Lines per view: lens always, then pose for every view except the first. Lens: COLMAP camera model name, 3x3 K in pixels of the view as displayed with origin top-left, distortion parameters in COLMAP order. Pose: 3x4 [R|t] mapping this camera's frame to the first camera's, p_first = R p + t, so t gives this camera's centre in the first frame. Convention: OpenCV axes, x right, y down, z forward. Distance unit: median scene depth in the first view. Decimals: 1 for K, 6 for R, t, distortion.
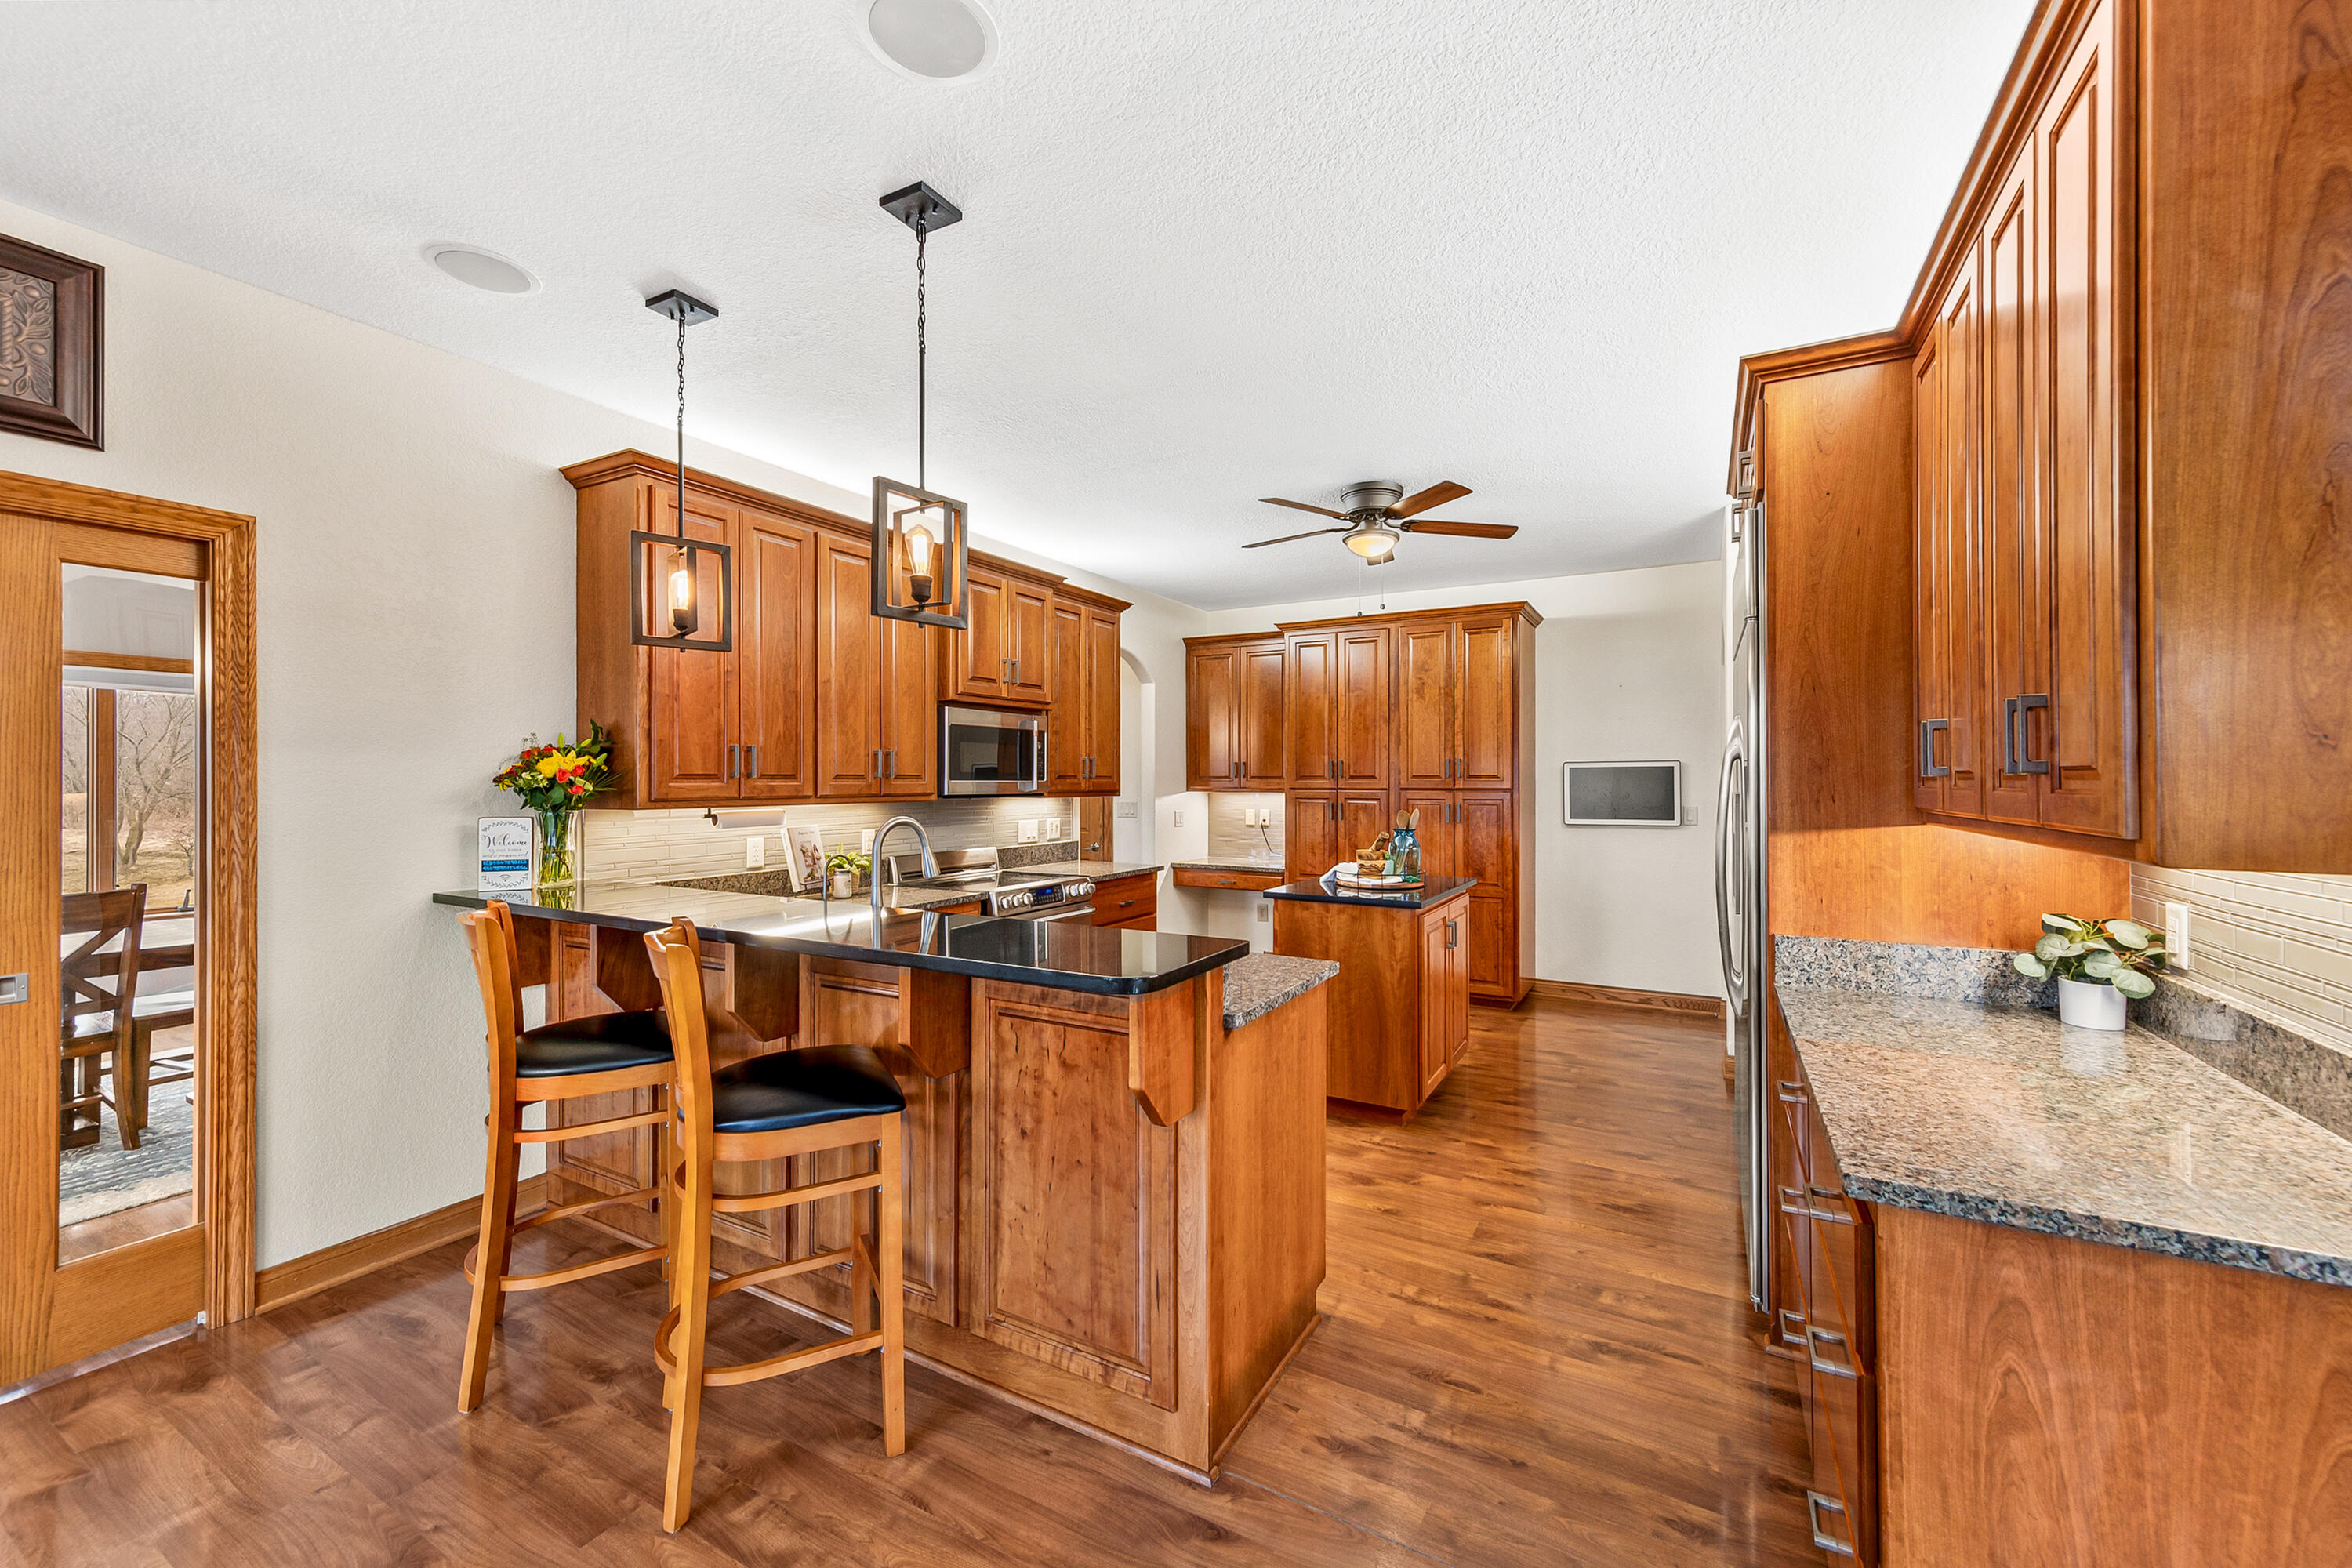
lens RADIAL K [[913.9, 0, 1171.2], [0, 913.9, 787.0], [0, 0, 1]] dist [0.001864, 0.000096]
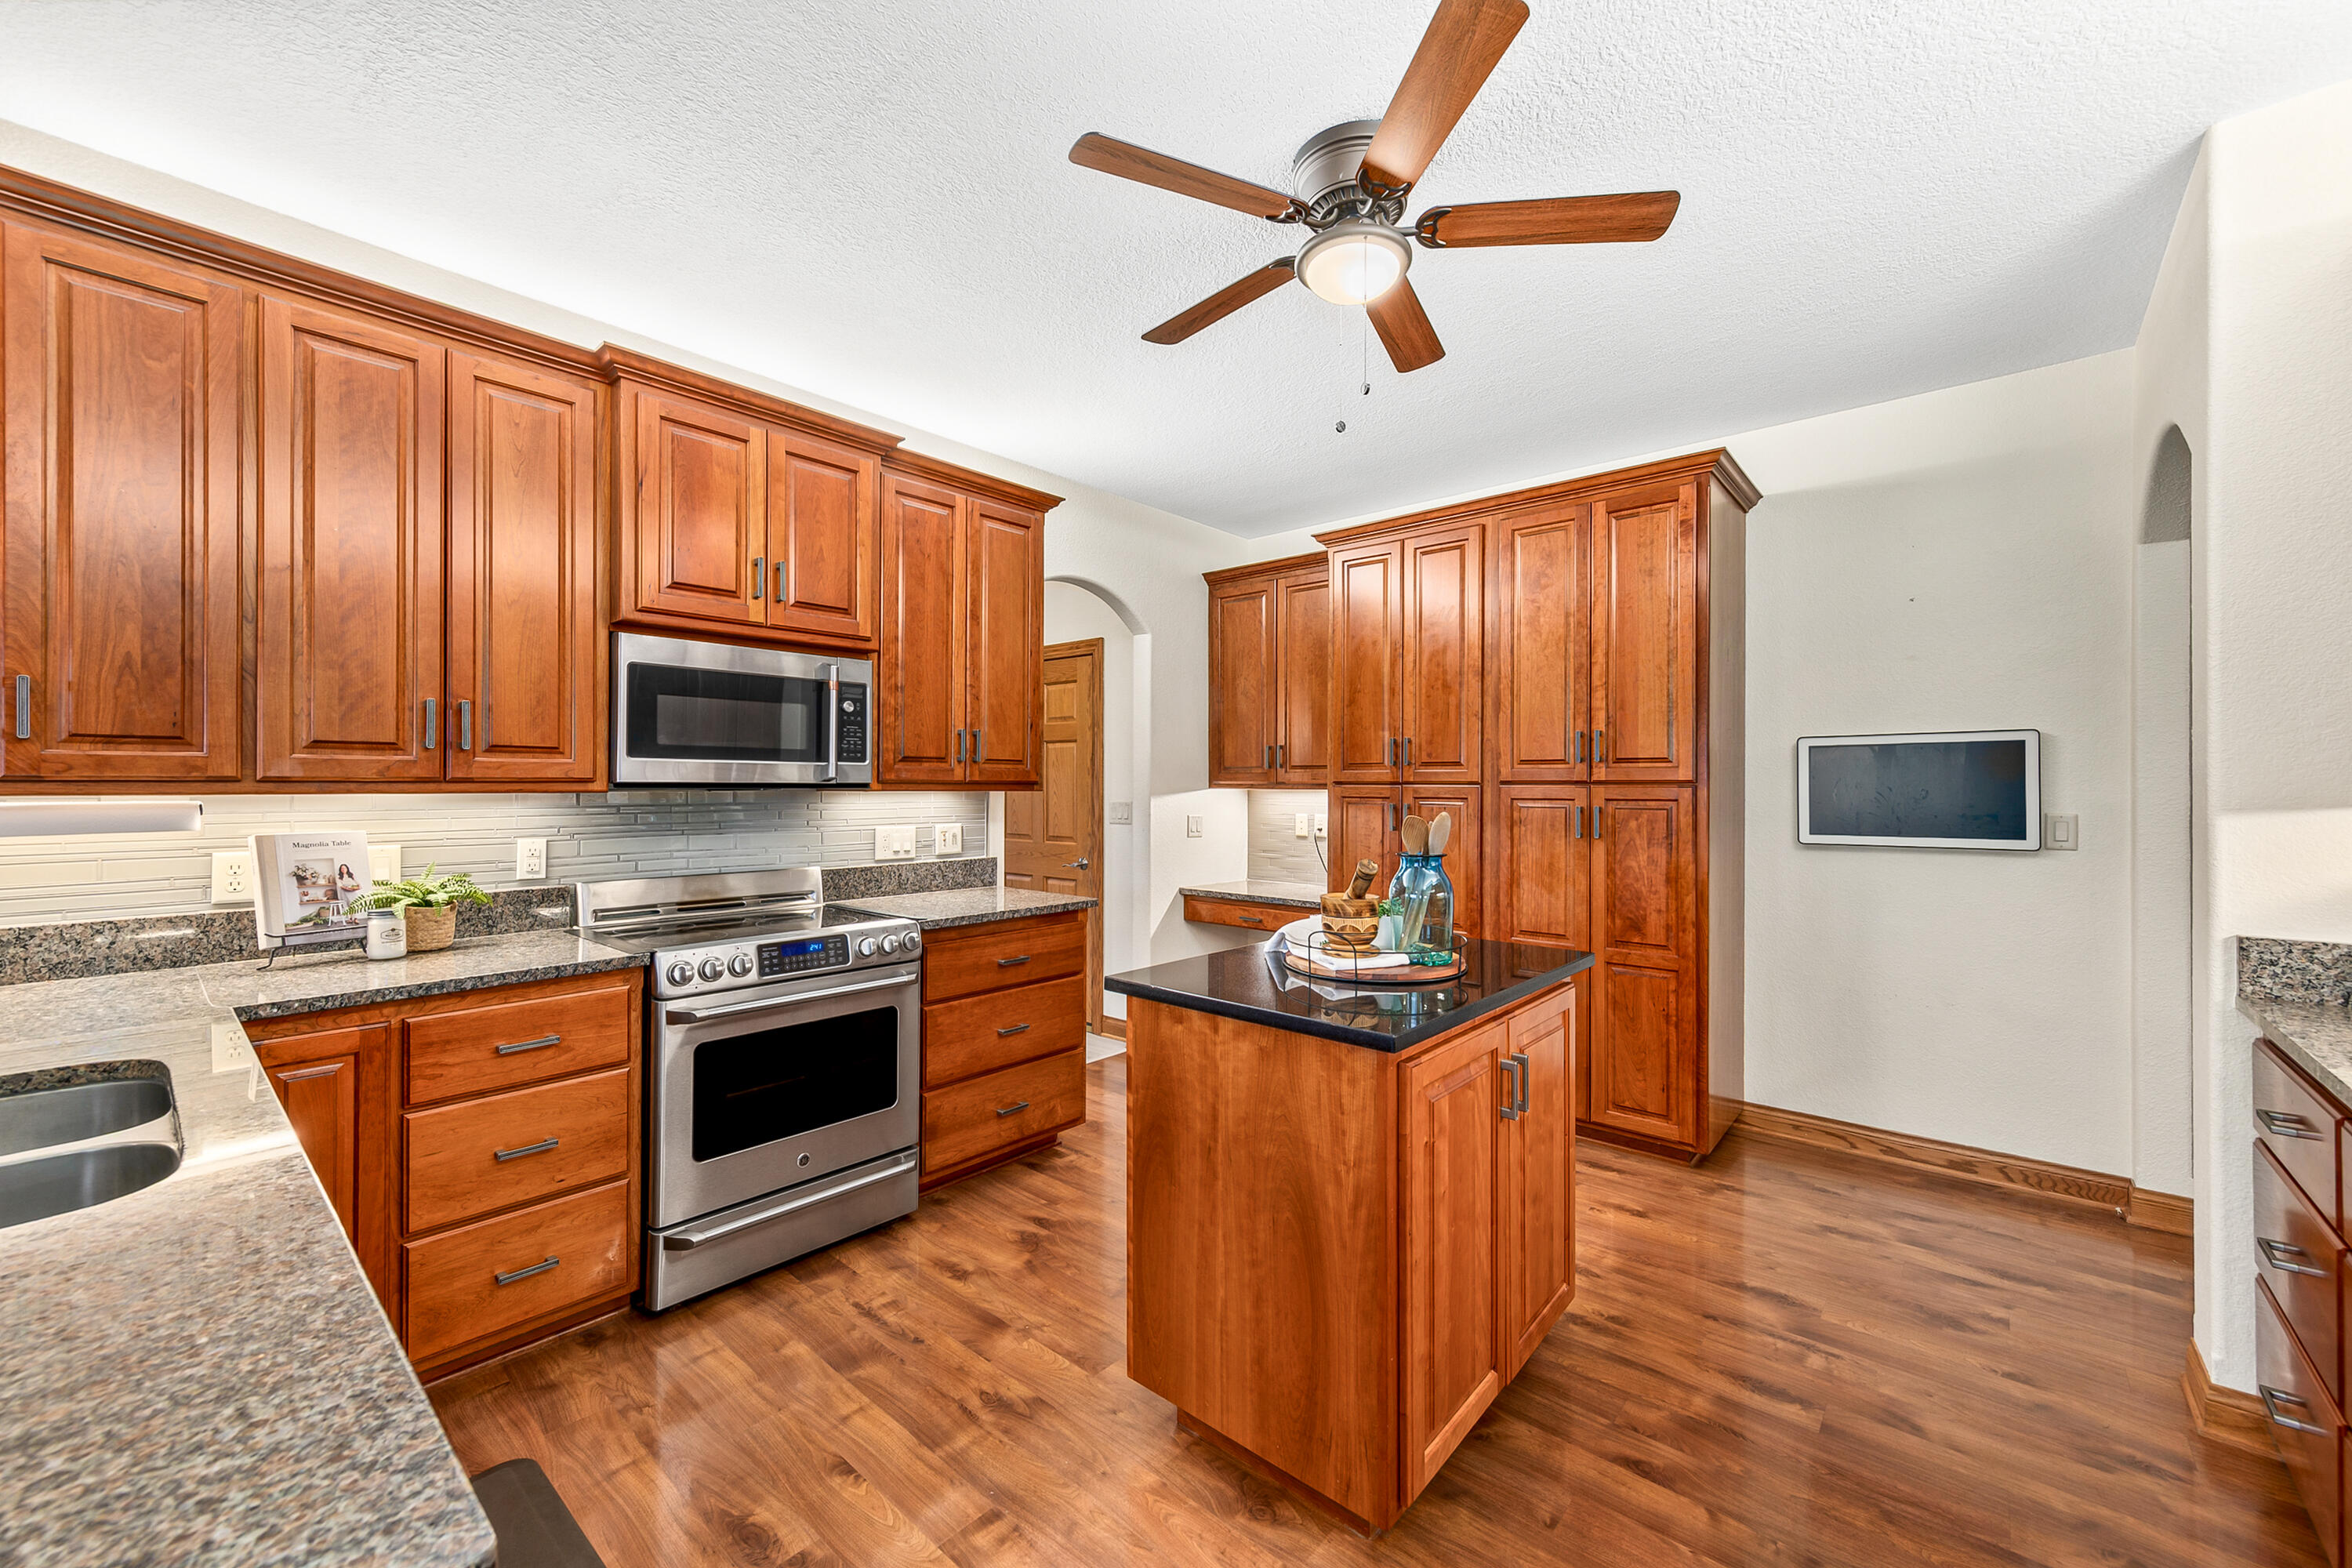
lens RADIAL K [[913.9, 0, 1166.5], [0, 913.9, 790.0], [0, 0, 1]] dist [0.001864, 0.000096]
pose [[0.978942, 0.003779, -0.204104, 0.165589], [-0.004287, 0.999989, -0.002043, 0.010257], [0.204094, 0.002875, 0.978947, 0.371666]]
